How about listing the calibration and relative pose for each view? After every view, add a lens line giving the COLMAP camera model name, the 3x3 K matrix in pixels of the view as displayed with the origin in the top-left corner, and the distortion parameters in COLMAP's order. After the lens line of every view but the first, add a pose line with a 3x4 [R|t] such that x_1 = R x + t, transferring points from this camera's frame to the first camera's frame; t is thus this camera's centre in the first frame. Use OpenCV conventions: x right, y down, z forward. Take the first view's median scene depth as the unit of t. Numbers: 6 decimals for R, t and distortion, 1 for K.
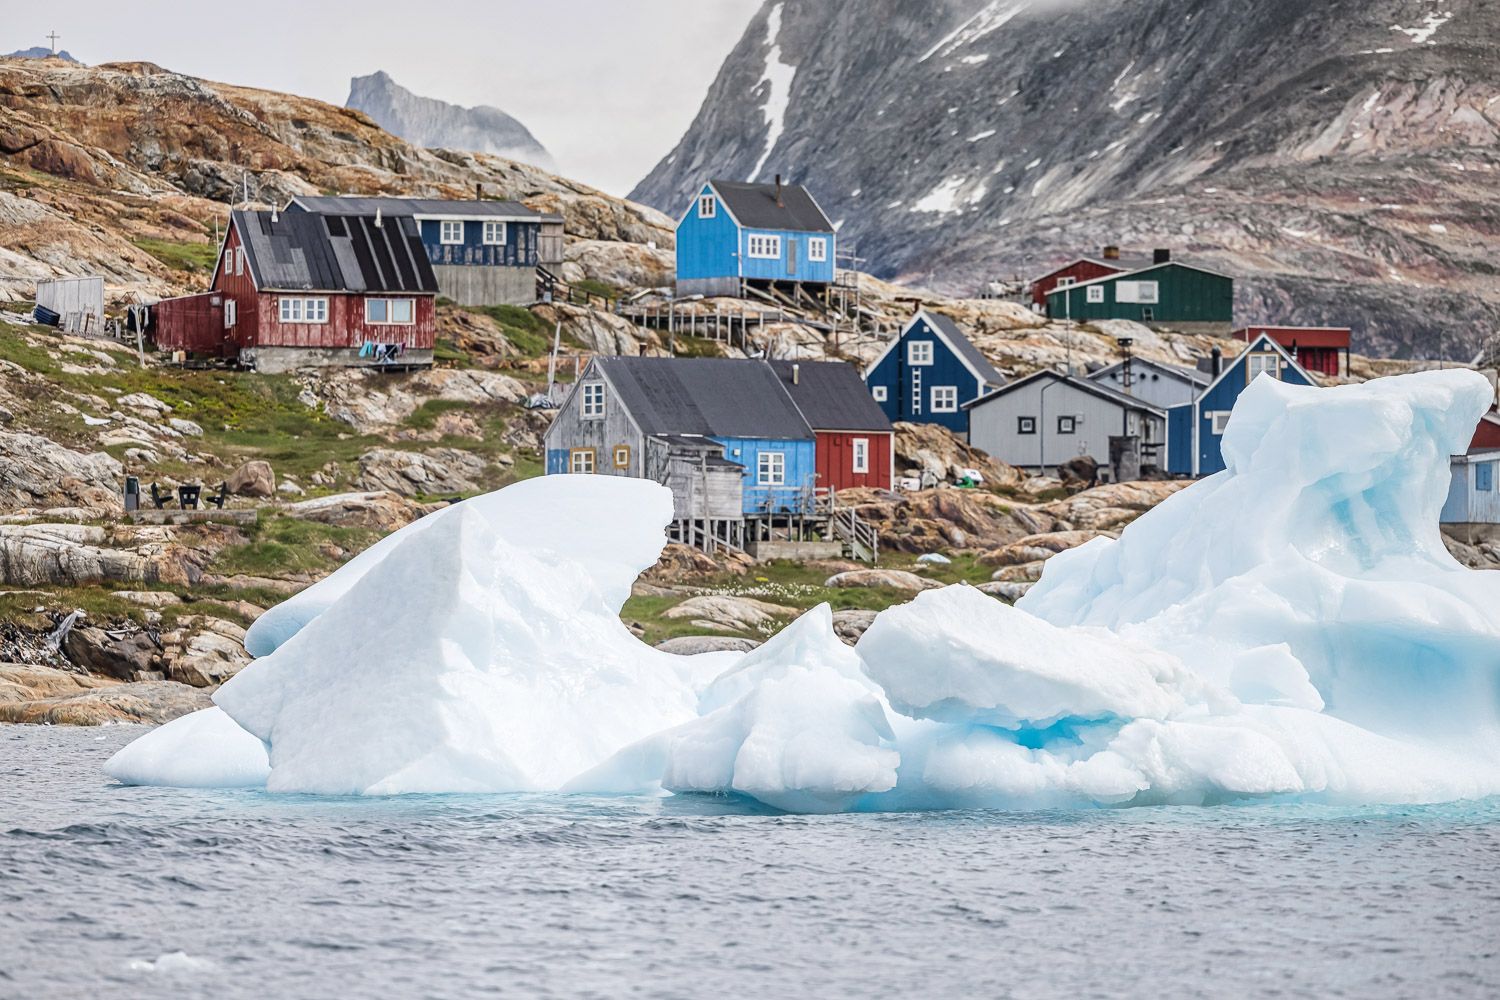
lens RADIAL K [[6831.3, 0, 750.1], [0, 6831.3, 499.9], [0, 0, 1]] dist [-0.005476, 0.000000]
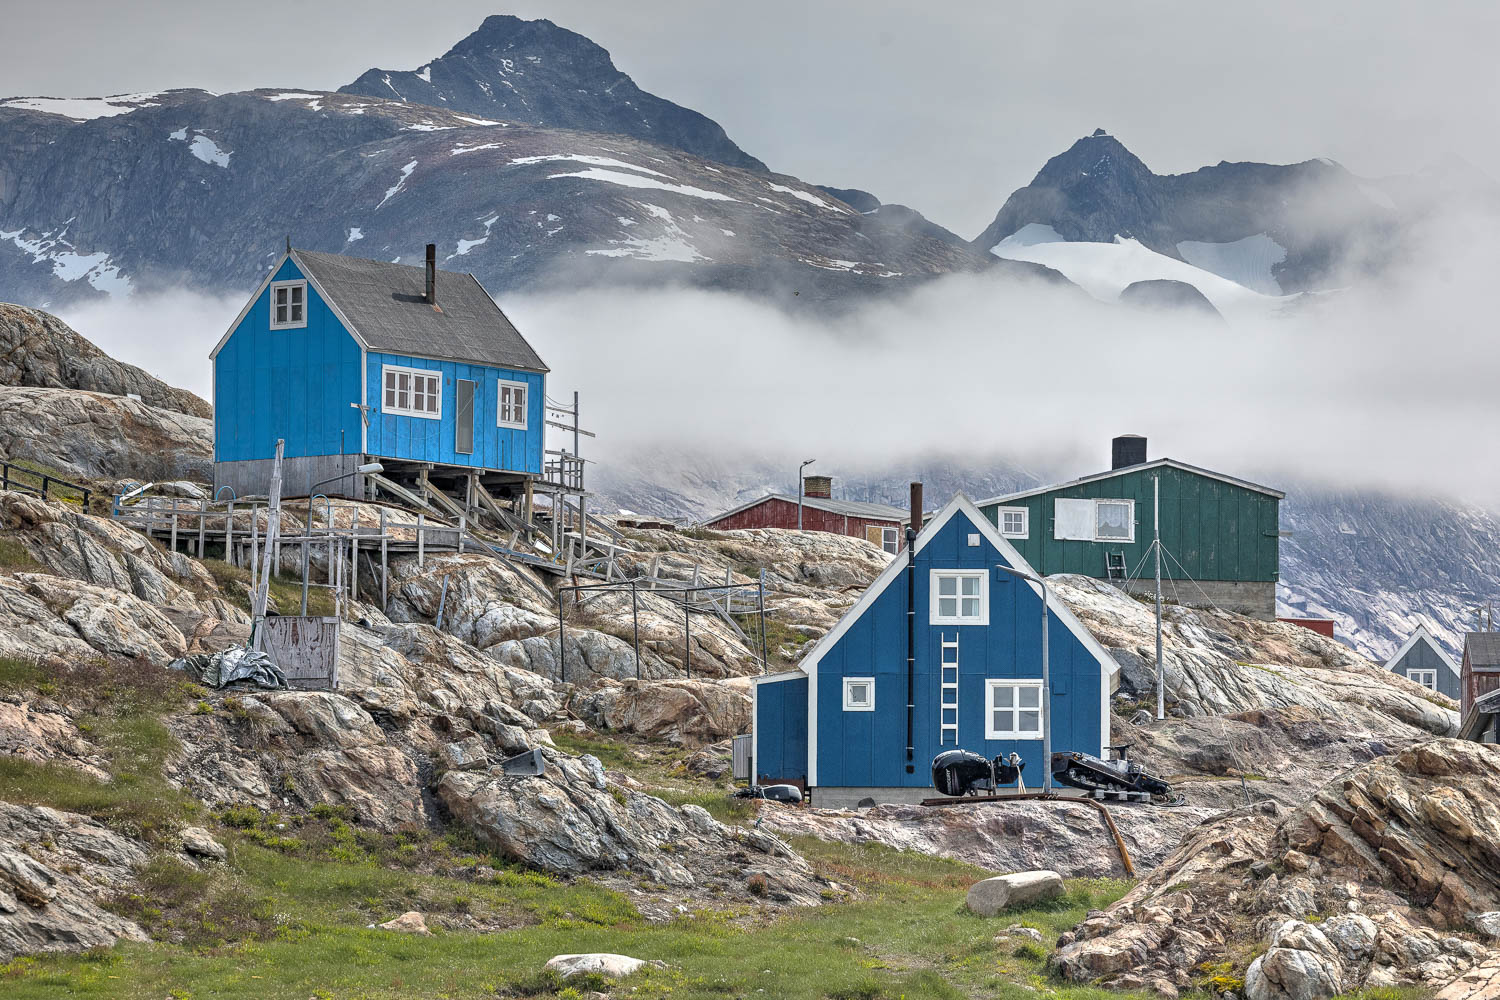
lens RADIAL K [[7063.8, 0, 749.7], [0, 7063.8, 499.9], [0, 0, 1]] dist [0.082850, 0.000000]
pose [[0.989406, 0.018772, 0.143957, -0.044996], [-0.010712, 0.998342, -0.056564, -0.002736], [-0.144780, 0.054423, 0.987966, 0.526521]]
